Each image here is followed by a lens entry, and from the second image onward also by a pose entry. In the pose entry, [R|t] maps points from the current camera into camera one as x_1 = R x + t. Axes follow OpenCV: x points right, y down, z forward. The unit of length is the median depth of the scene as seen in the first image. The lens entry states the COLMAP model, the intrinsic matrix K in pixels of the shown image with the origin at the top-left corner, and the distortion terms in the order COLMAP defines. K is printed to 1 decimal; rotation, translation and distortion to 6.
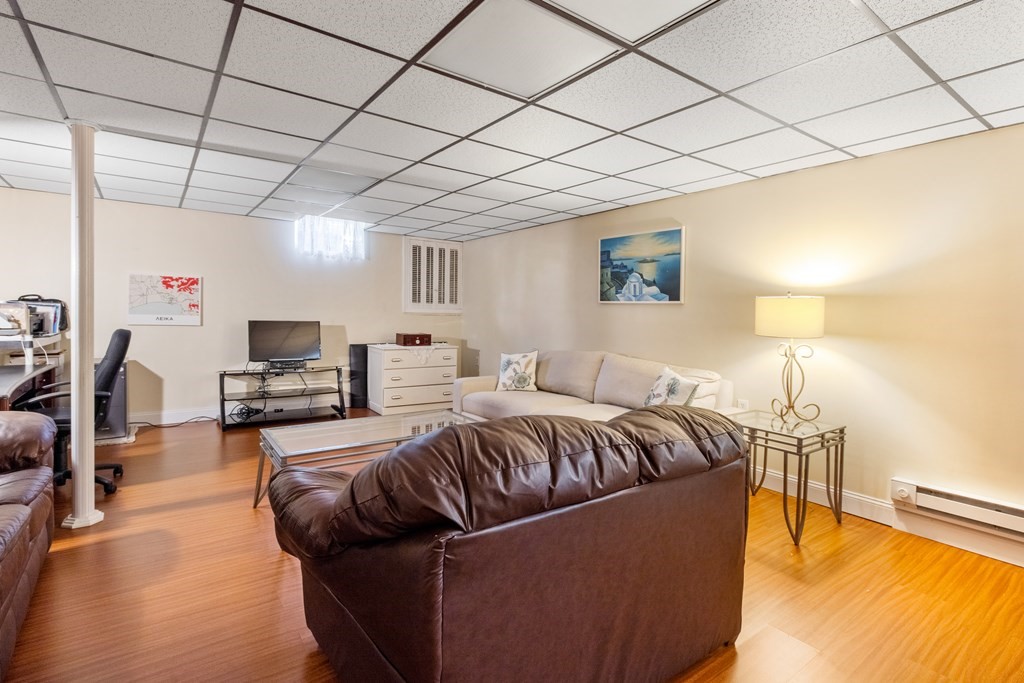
lens RADIAL K [[502.1, 0, 512.0], [0, 502.1, 341.5], [0, 0, 1]] dist [-0.000228, -0.000018]
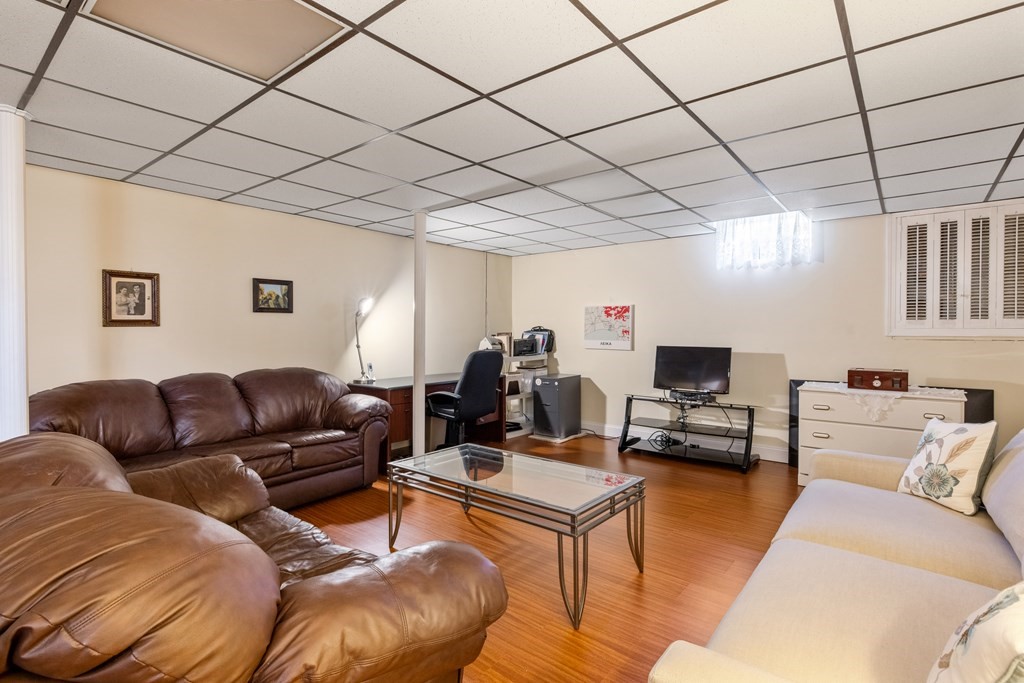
lens RADIAL K [[502.1, 0, 512.0], [0, 502.1, 341.5], [0, 0, 1]] dist [-0.000228, -0.000018]
pose [[0.245145, -0.001702, -0.969485, 0.346608], [-0.052479, 0.998509, -0.015023, -0.020756], [0.968065, 0.054561, 0.244690, 0.487313]]
